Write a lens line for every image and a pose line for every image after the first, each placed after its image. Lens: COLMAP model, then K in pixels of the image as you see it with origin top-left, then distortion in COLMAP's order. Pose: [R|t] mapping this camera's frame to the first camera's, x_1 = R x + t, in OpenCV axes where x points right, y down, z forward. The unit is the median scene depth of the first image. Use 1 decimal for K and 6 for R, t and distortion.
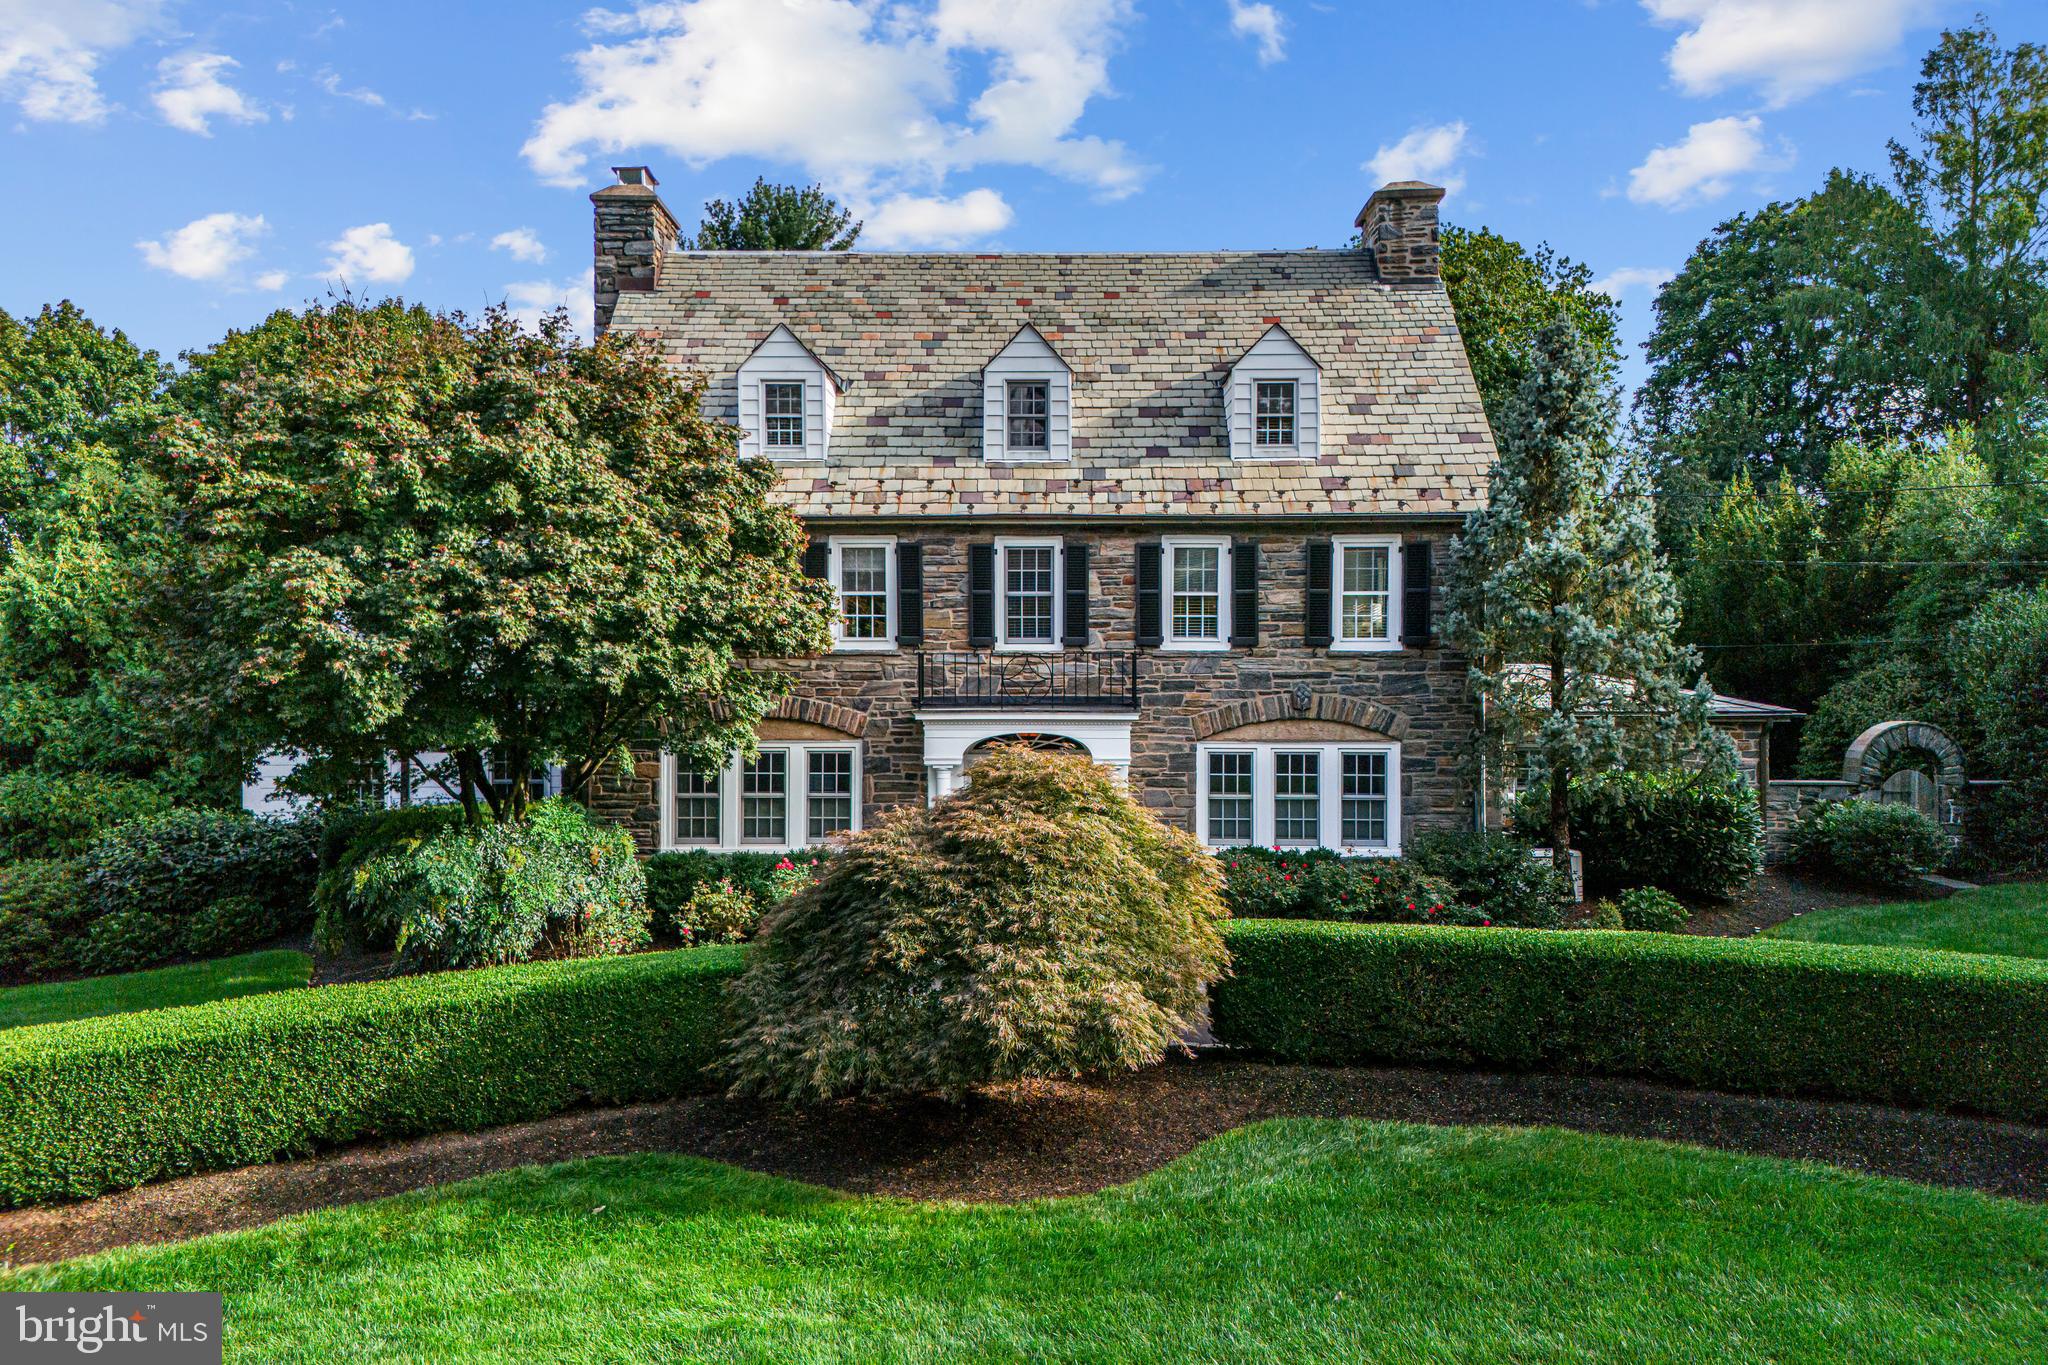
lens RADIAL K [[1496.4, 0, 1024.0], [0, 1496.4, 682.5], [0, 0, 1]] dist [0.102665, -0.123405]
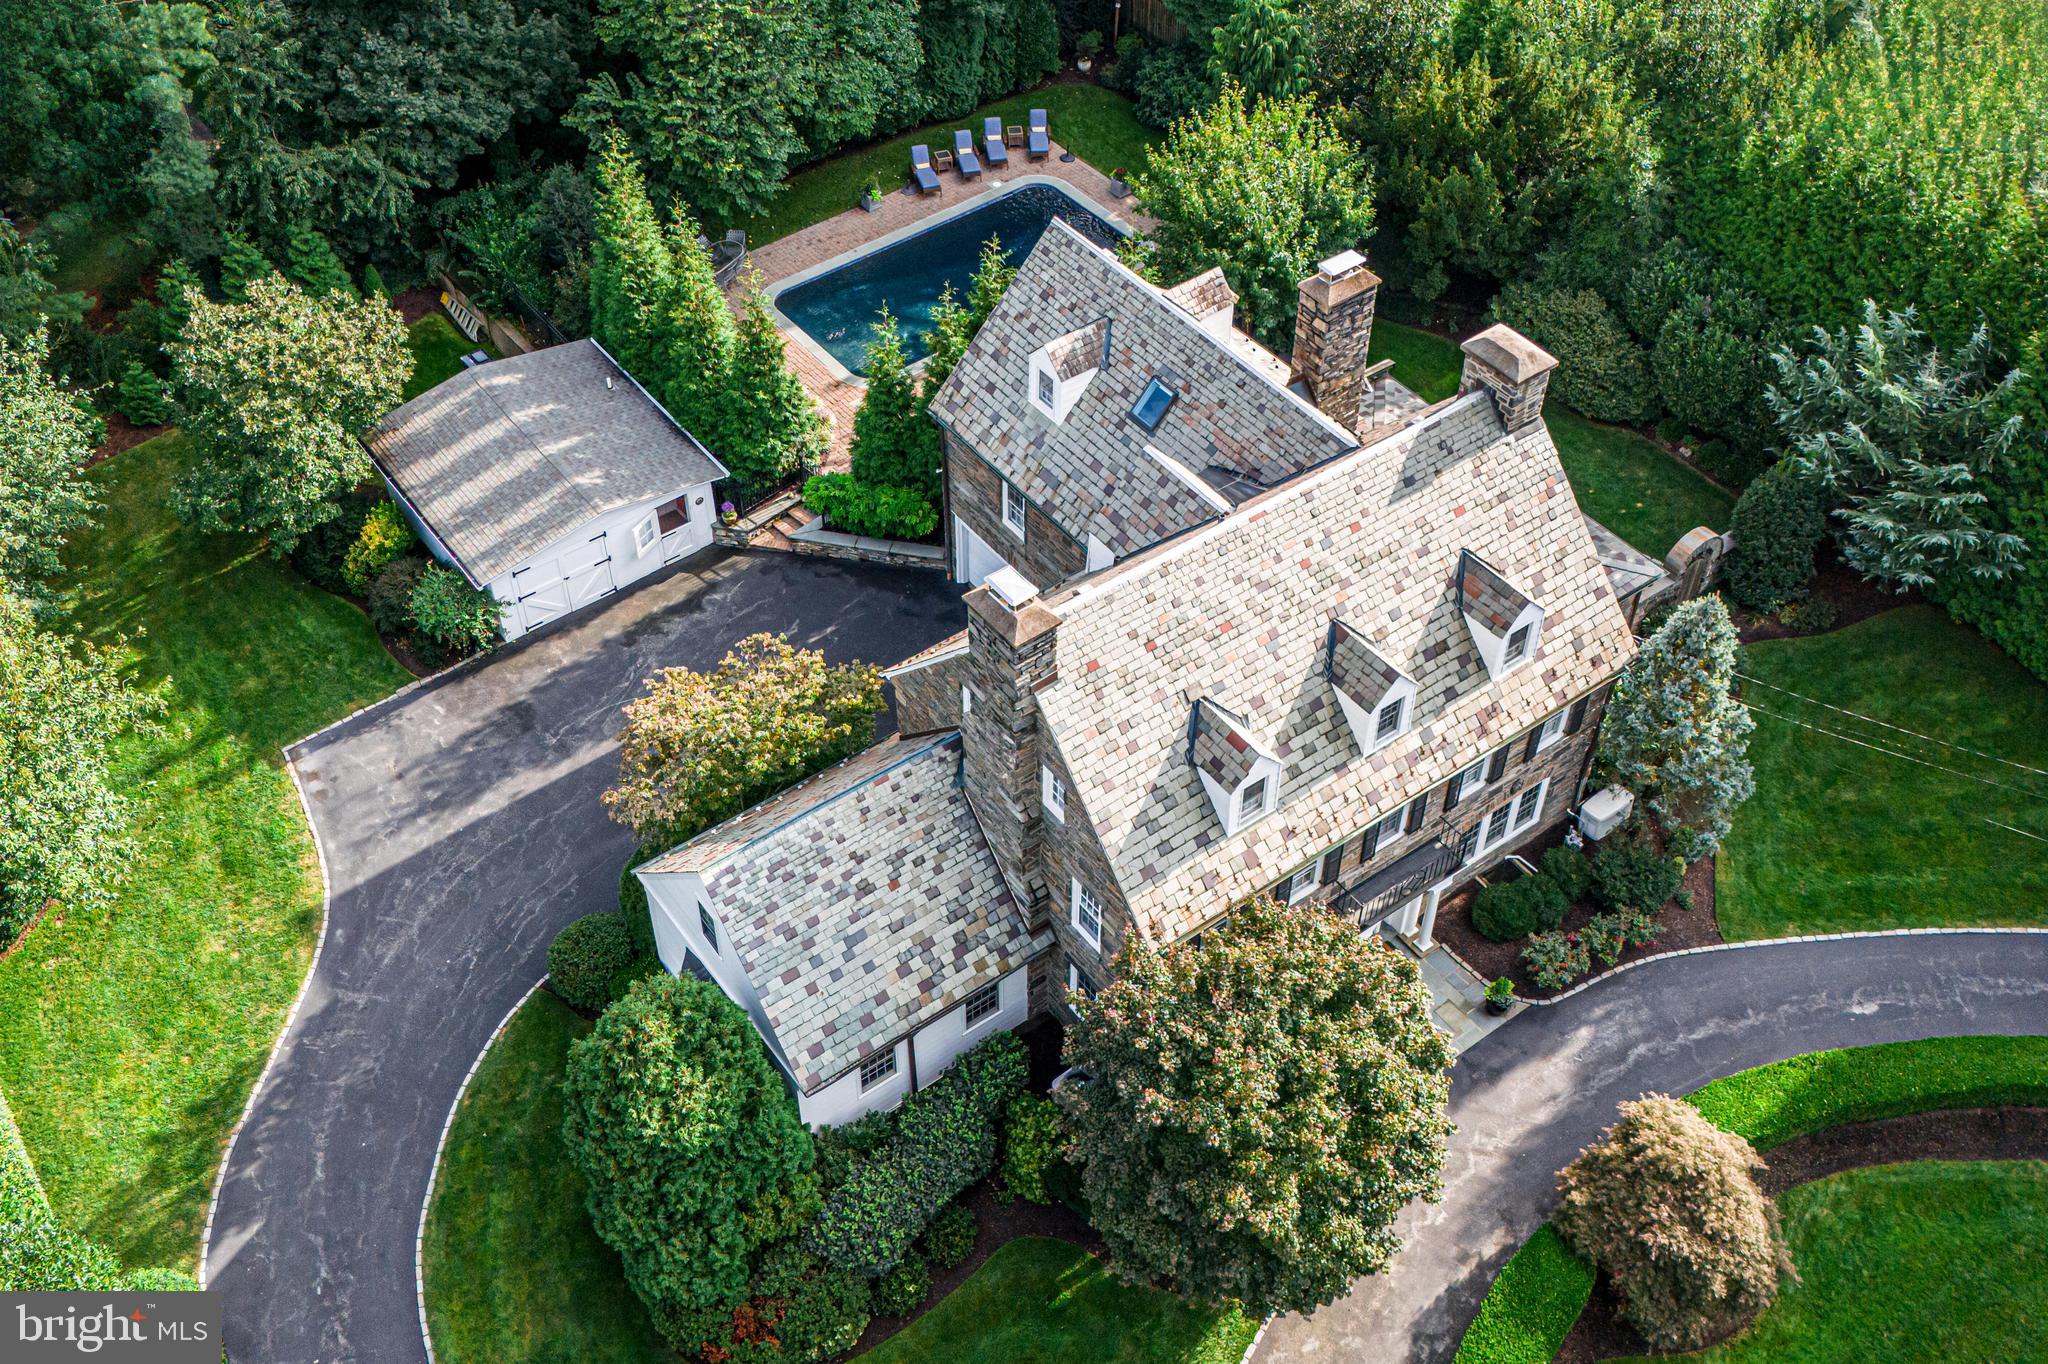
lens RADIAL K [[1974.8, 0, 997.5], [0, 1974.8, 608.1], [0, 0, 1]] dist [0.165938, -0.342639]
pose [[0.800936, -0.421151, 0.425598, -1.030442], [0.011971, 0.721932, 0.691860, -1.536129], [-0.598631, -0.549041, 0.583263, 0.213623]]
